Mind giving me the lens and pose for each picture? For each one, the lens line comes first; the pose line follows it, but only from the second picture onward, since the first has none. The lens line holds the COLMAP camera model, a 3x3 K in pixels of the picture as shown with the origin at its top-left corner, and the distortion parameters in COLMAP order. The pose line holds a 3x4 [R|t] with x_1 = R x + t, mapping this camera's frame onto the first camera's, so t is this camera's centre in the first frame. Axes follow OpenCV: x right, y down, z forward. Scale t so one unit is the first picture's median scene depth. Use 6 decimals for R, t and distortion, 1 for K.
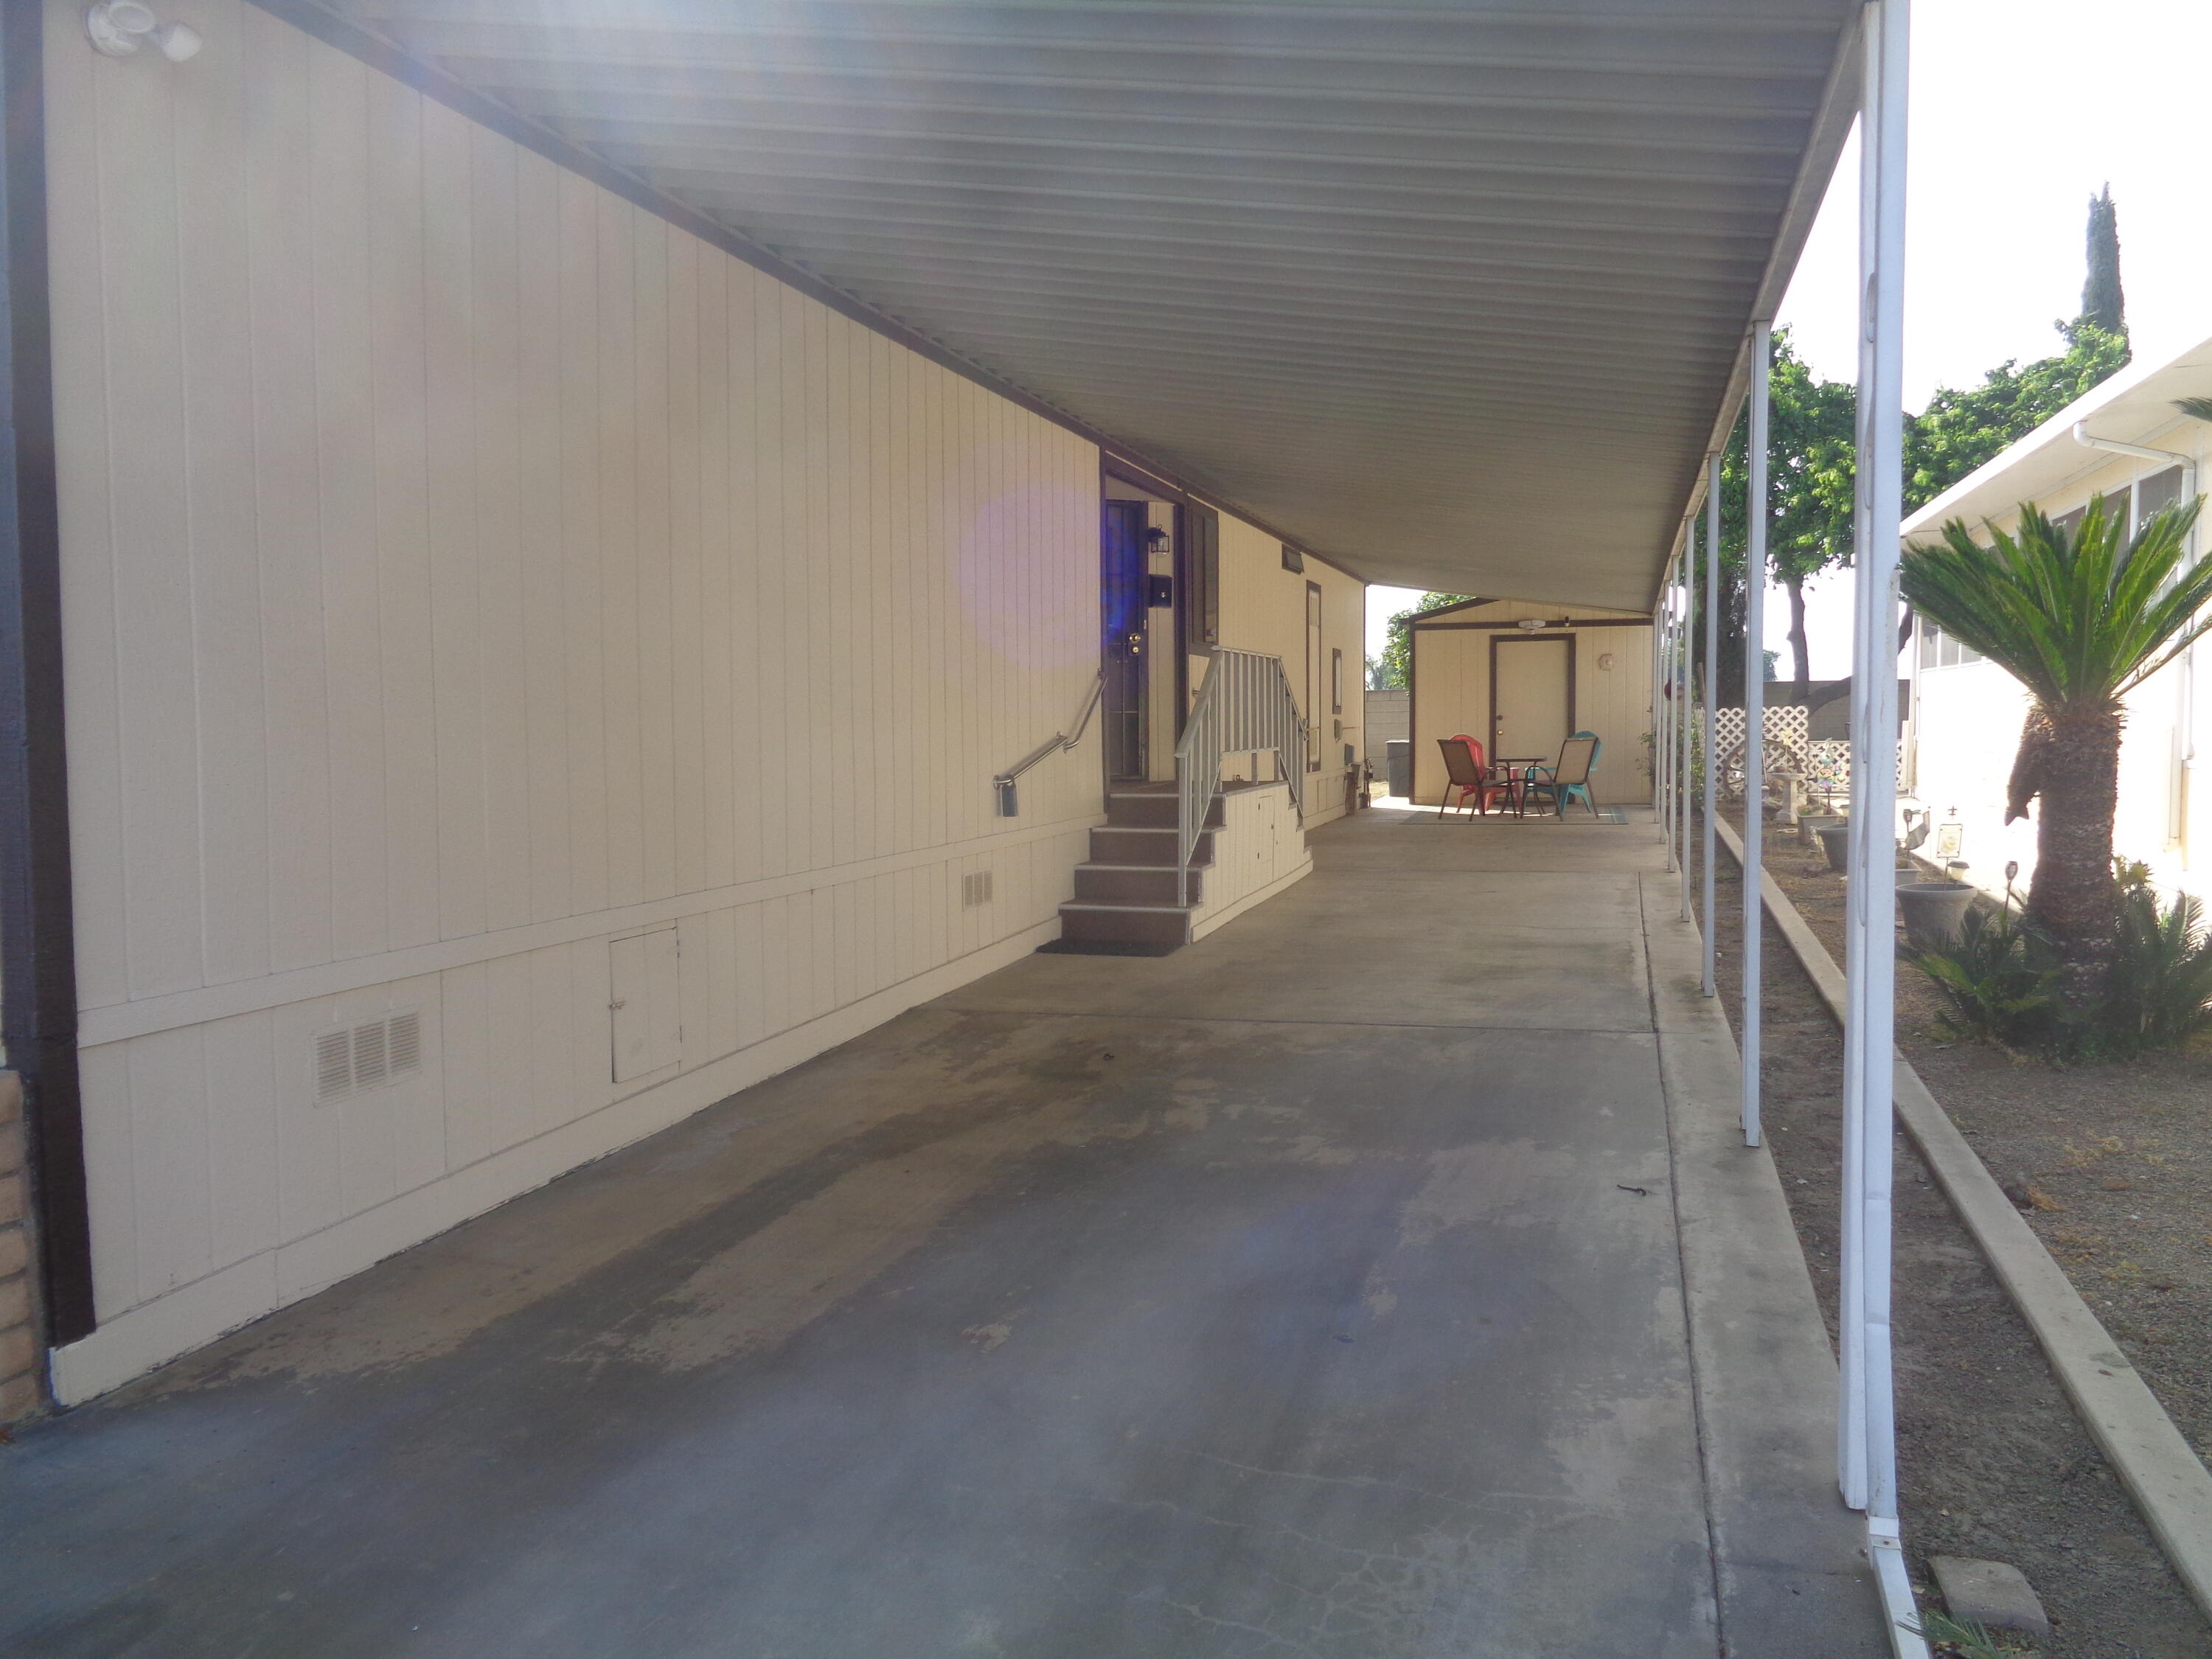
lens RADIAL K [[1667.1, 0, 1108.1], [0, 1667.1, 820.1], [0, 0, 1]] dist [-0.016612, 0.025011]
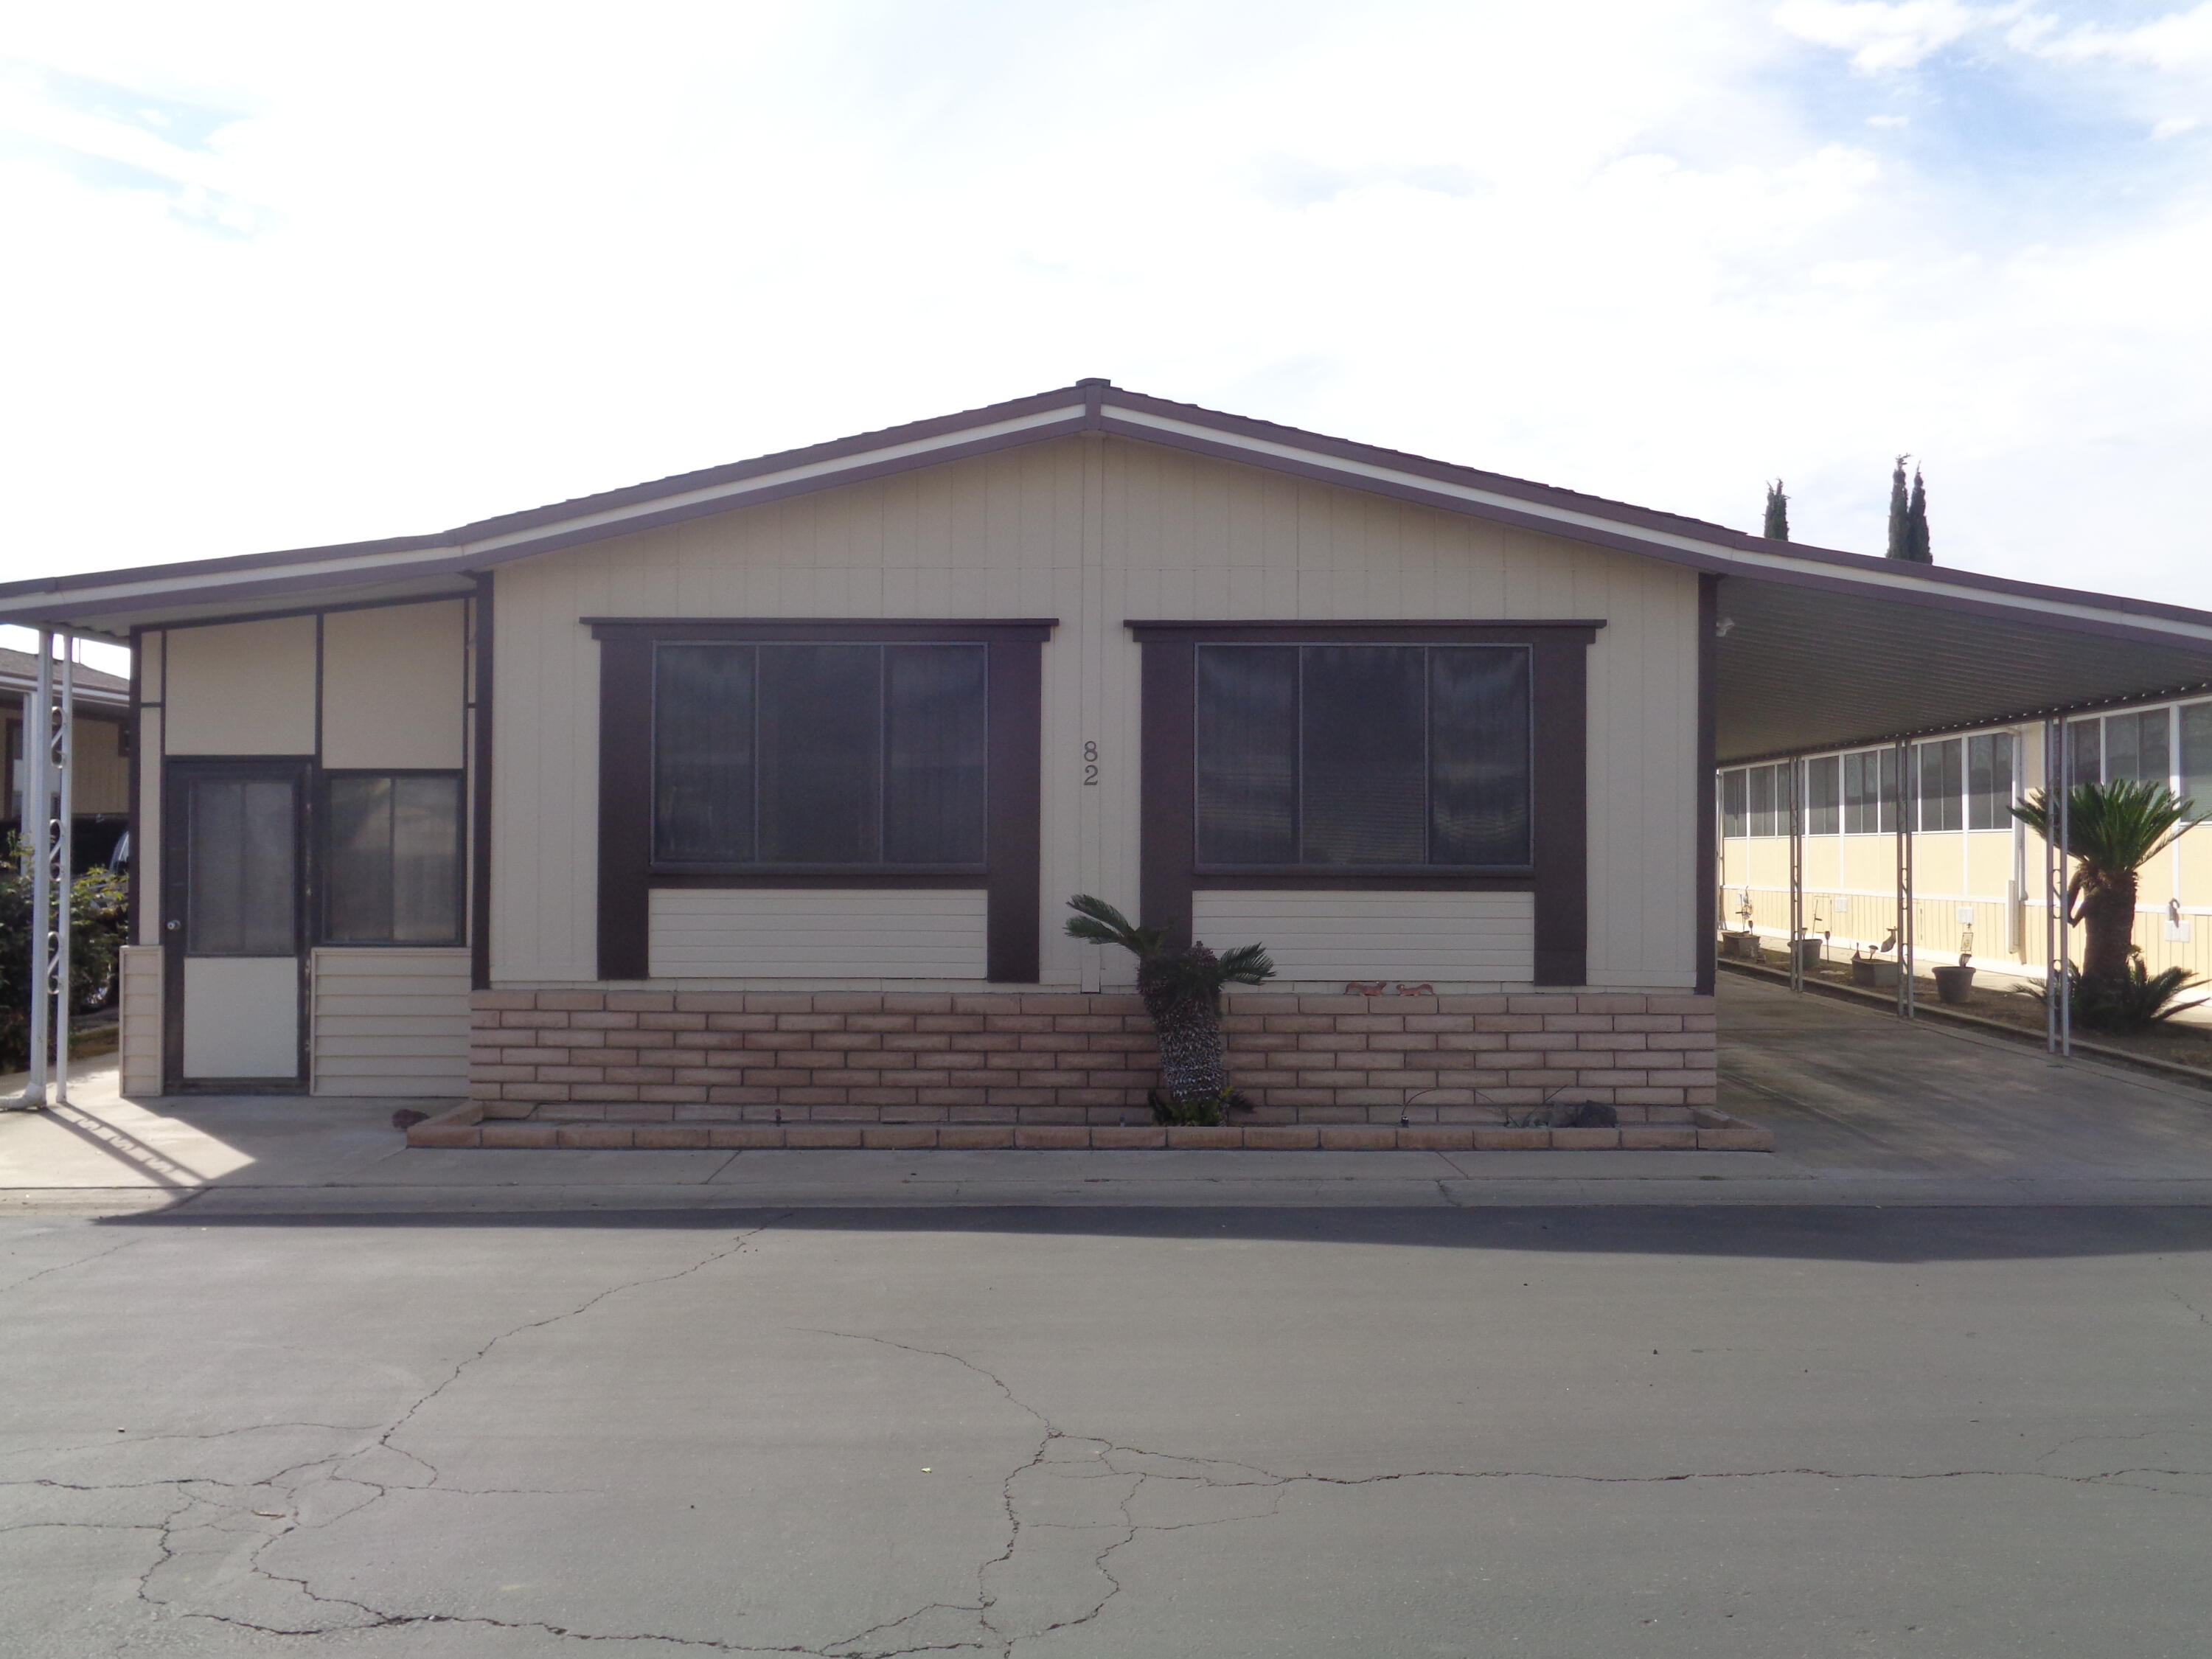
lens RADIAL K [[1728.5, 0, 1100.9], [0, 1728.5, 831.5], [0, 0, 1]] dist [-0.001838, -0.006800]
pose [[0.963004, 0.019372, 0.268789, -0.403696], [0.002215, 0.996810, -0.079778, 0.017256], [-0.269477, 0.077422, 0.959889, -0.240230]]
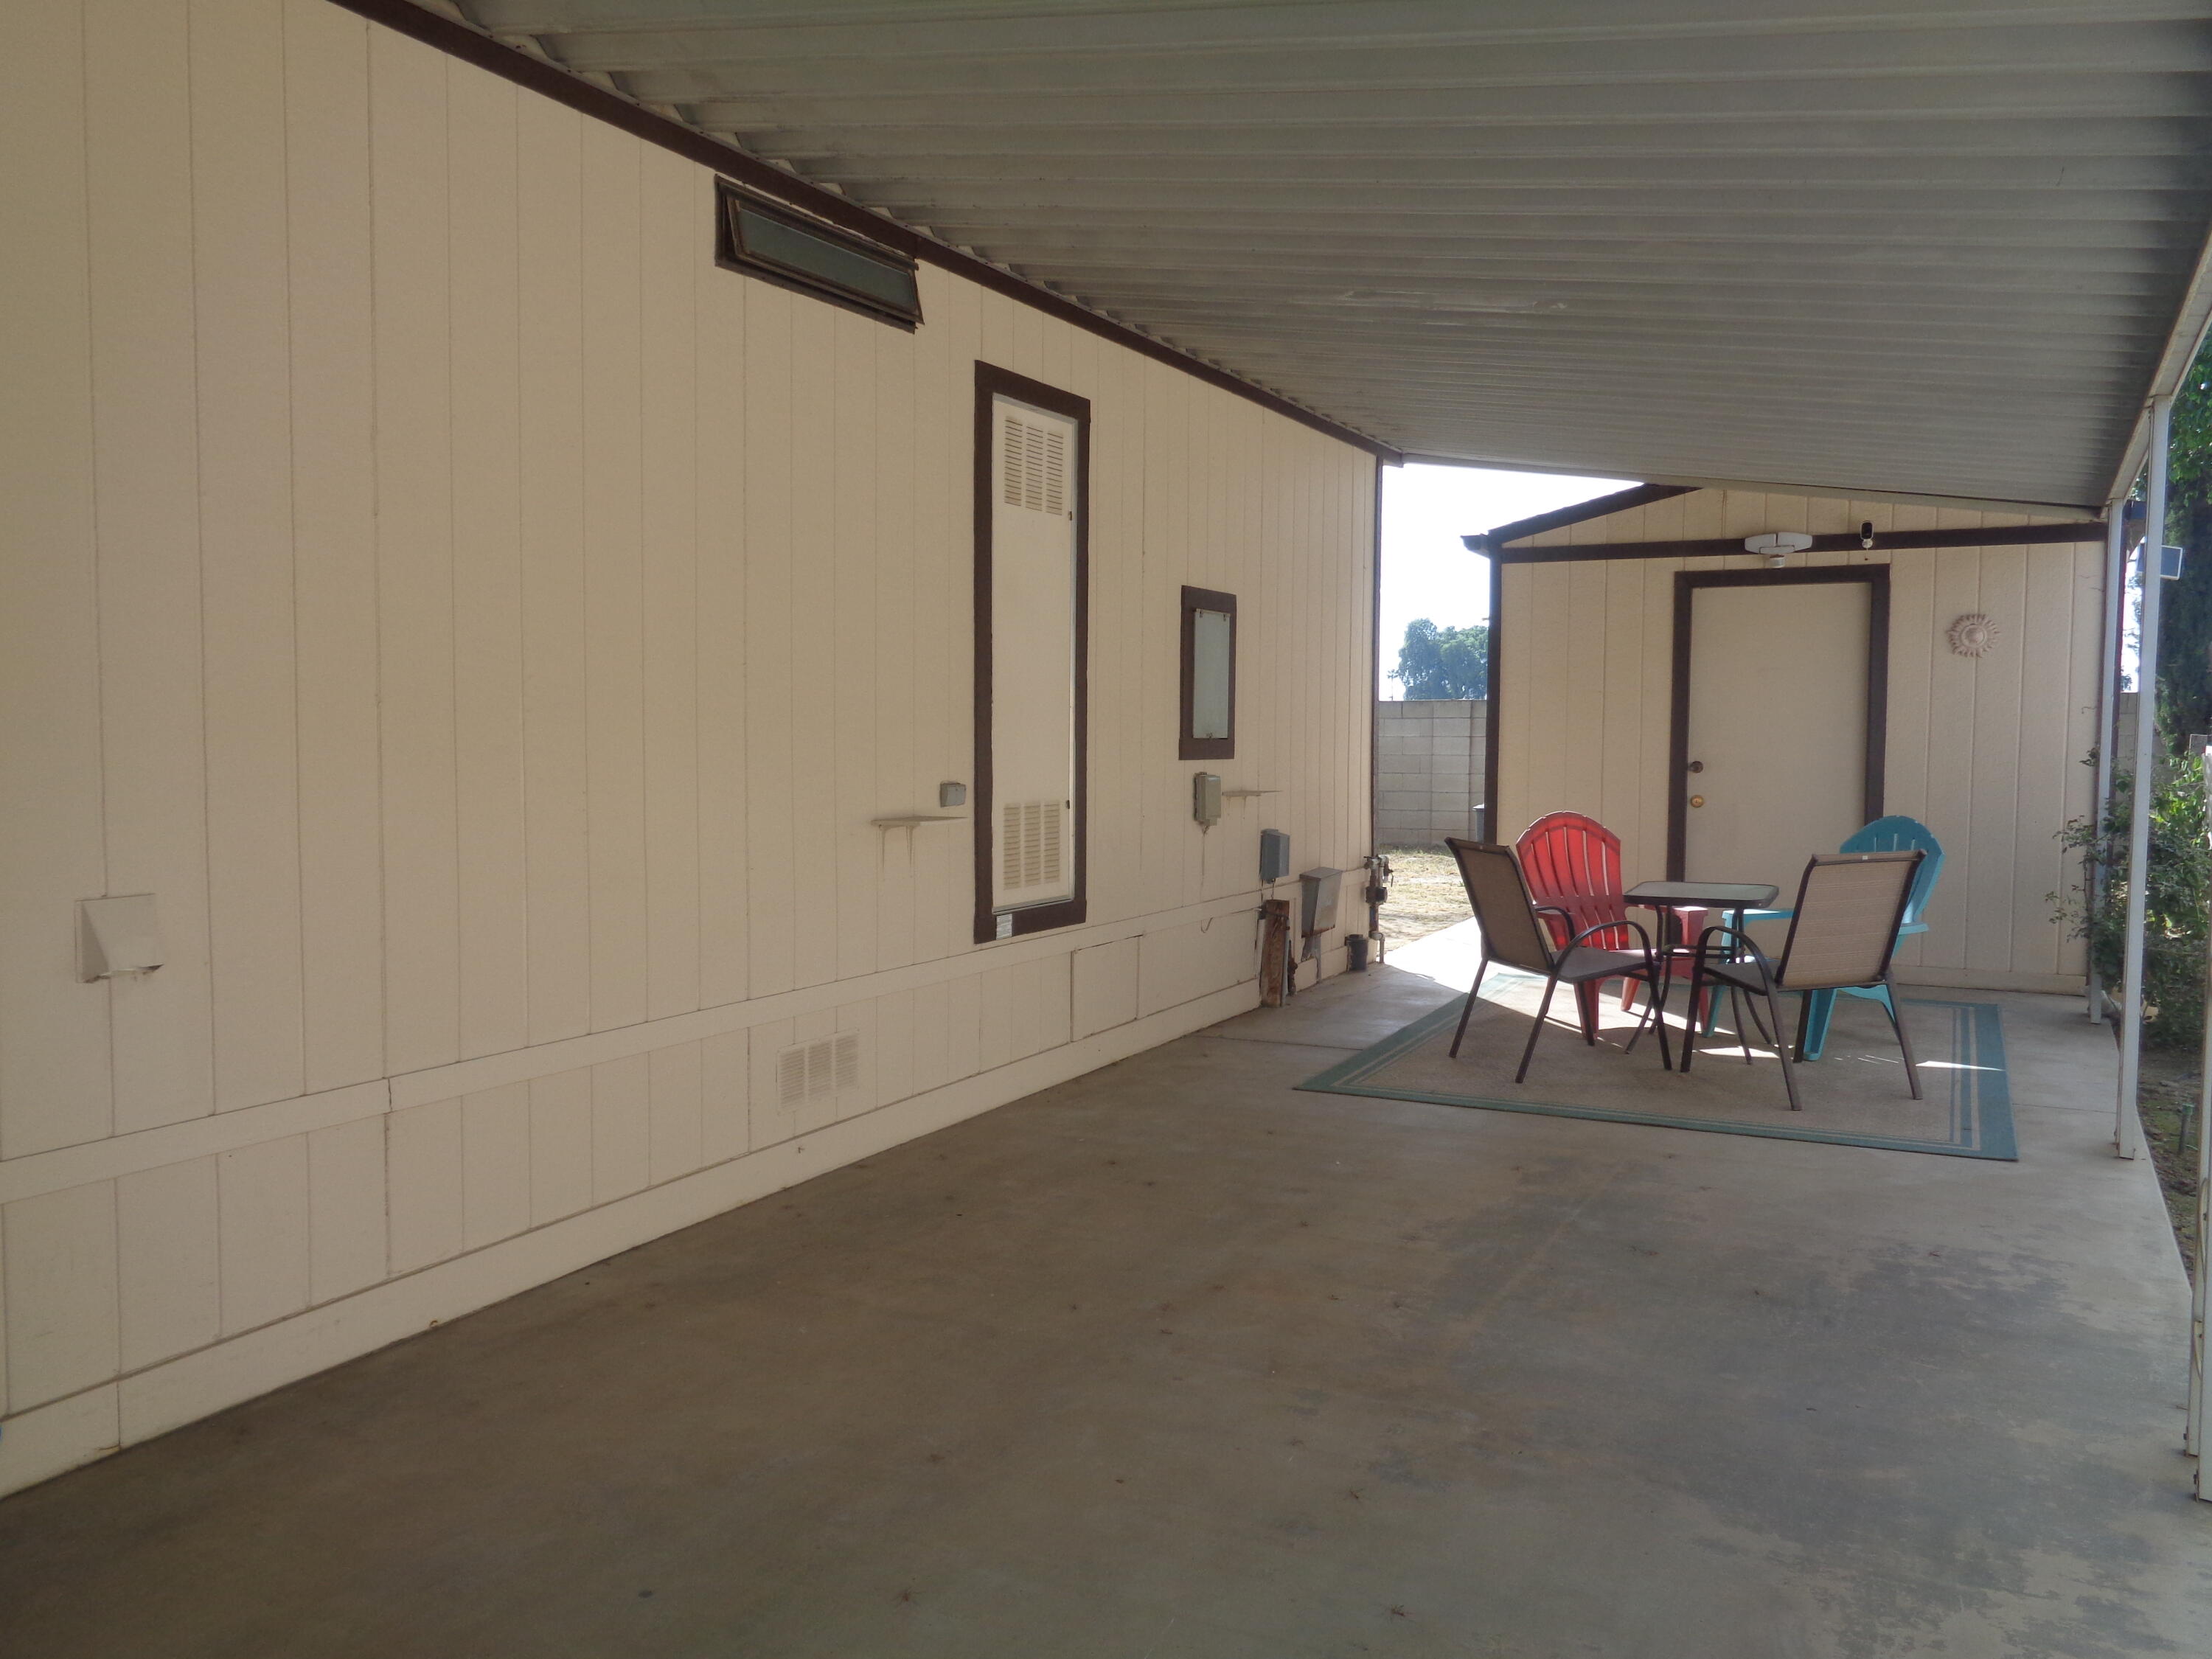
lens RADIAL K [[1659.0, 0, 1108.8], [0, 1659.0, 810.6], [0, 0, 1]] dist [0.001936, -0.003522]
pose [[0.980016, 0.024338, -0.197423, 0.176007], [-0.026101, 0.999639, -0.006334, -0.044668], [0.197198, 0.011360, 0.980298, 0.567788]]
